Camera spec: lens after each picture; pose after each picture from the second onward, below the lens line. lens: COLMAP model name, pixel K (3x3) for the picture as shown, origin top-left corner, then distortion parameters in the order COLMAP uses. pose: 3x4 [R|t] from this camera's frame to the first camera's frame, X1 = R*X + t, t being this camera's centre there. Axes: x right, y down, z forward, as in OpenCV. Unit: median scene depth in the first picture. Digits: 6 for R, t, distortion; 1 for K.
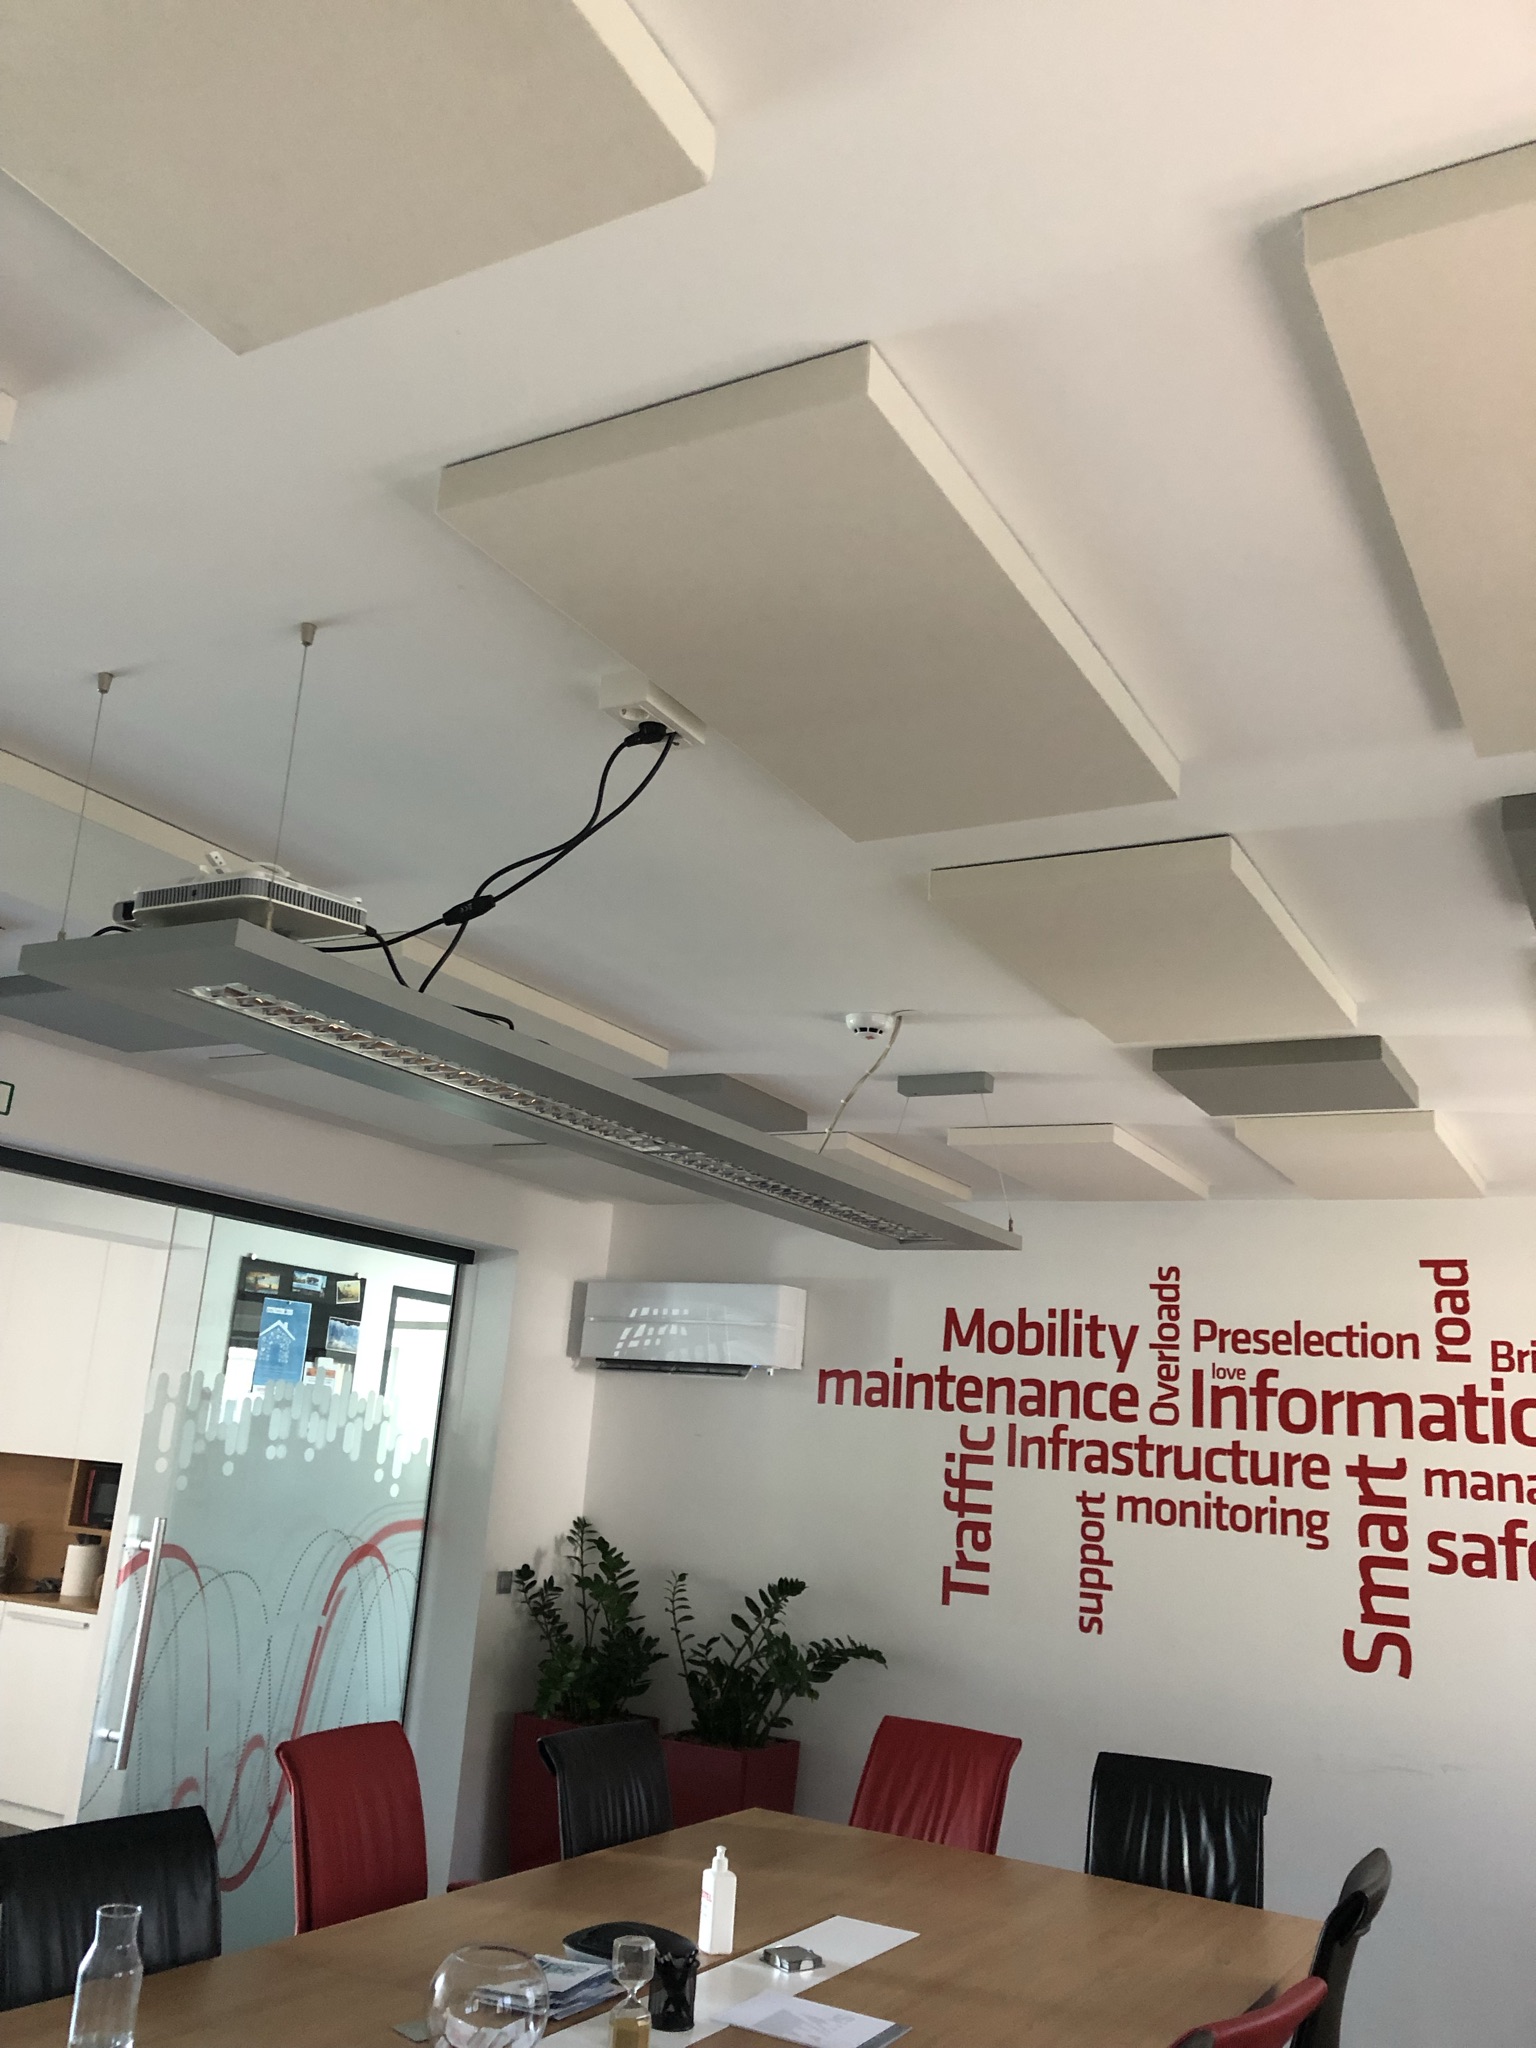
lens RADIAL K [[1673.8, 0, 762.2], [0, 1673.8, 1027.8], [0, 0, 1]] dist [0.002500, -0.027302]
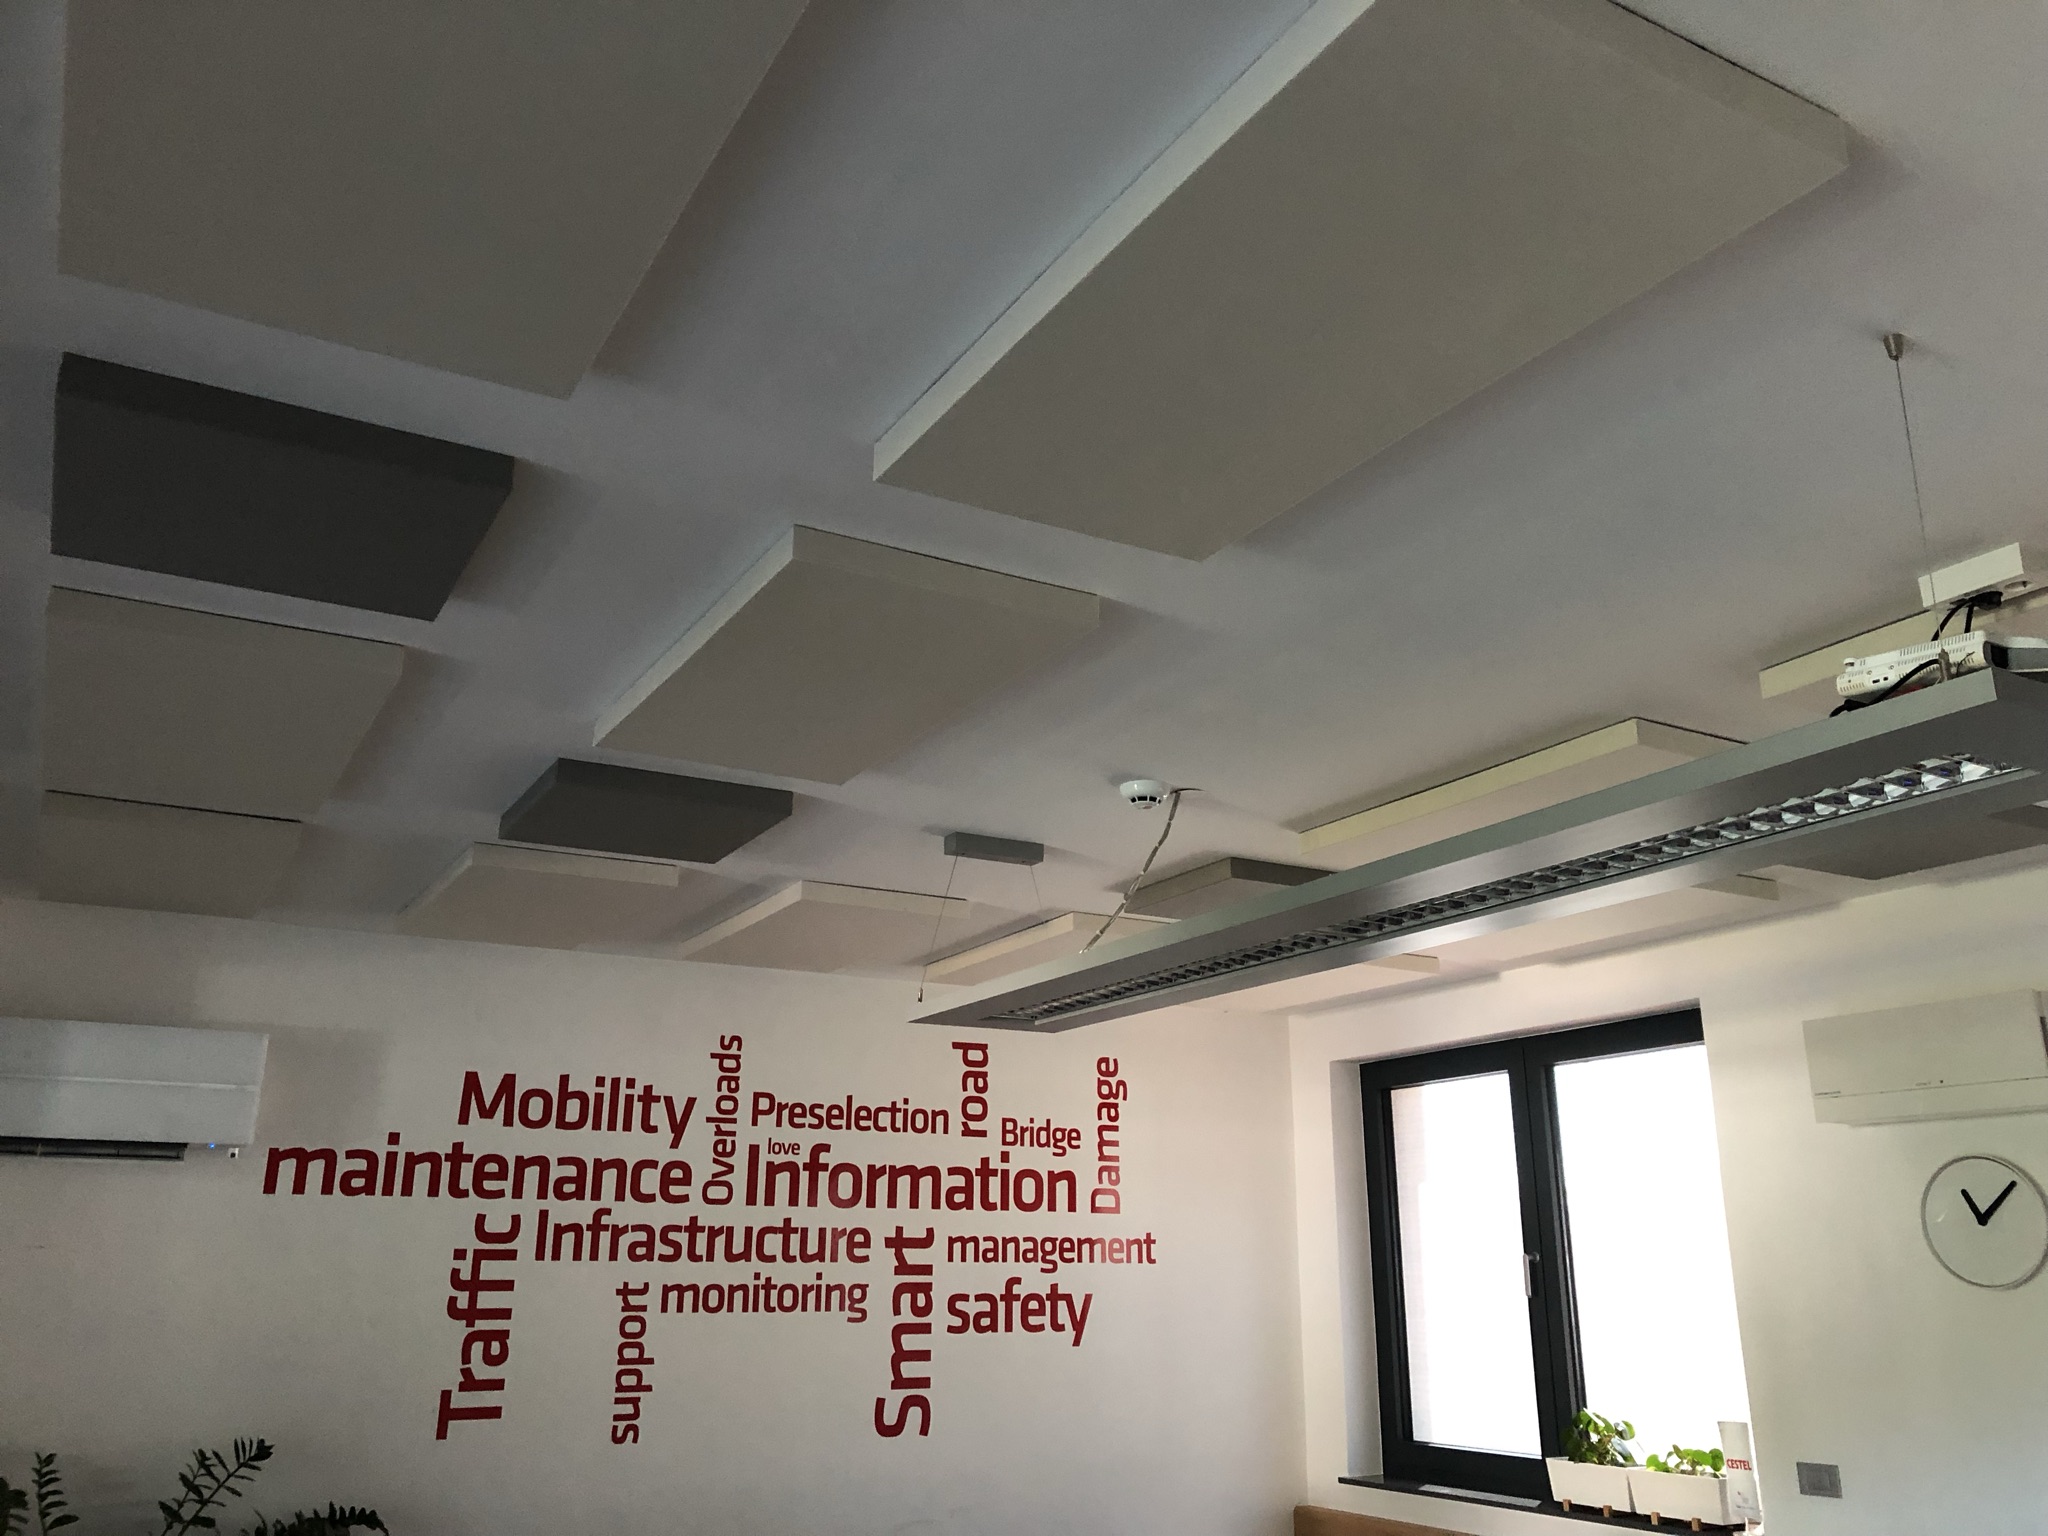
lens RADIAL K [[1673.8, 0, 1015.9], [0, 1673.8, 761.5], [0, 0, 1]] dist [0.002500, -0.027302]
pose [[0.534303, 0.173972, 0.827197, -0.489653], [-0.173378, 0.980341, -0.094193, 0.053338], [-0.827321, -0.093090, 0.553962, 0.366220]]
